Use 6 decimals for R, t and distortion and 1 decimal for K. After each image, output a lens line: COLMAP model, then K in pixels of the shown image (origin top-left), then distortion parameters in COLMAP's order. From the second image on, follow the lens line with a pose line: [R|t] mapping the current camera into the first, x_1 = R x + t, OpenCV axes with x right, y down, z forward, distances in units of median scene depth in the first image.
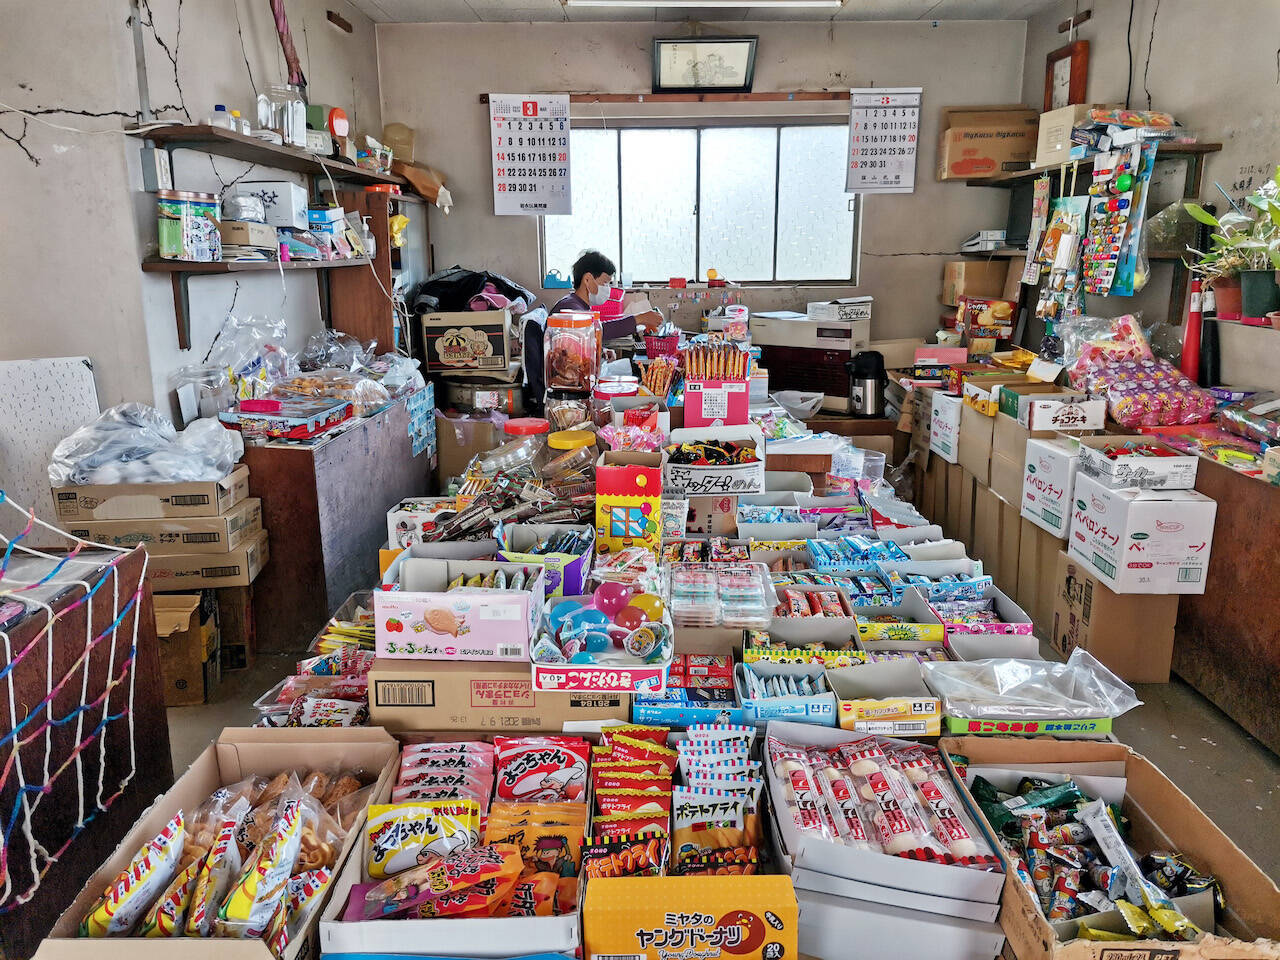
lens RADIAL K [[956.9, 0, 641.0], [0, 956.9, 488.3], [0, 0, 1]] dist [0.113854, -0.000362]
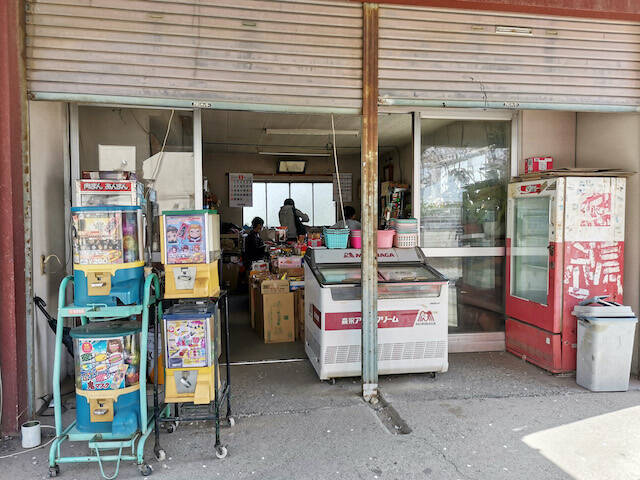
lens RADIAL K [[478.5, 0, 318.6], [0, 478.5, 240.4], [0, 0, 1]] dist [0.113854, -0.000362]
pose [[0.981213, -0.012678, 0.192512, -0.168996], [0.053564, 0.976511, -0.208704, 0.183802], [-0.185344, 0.215095, 0.958844, -0.590439]]
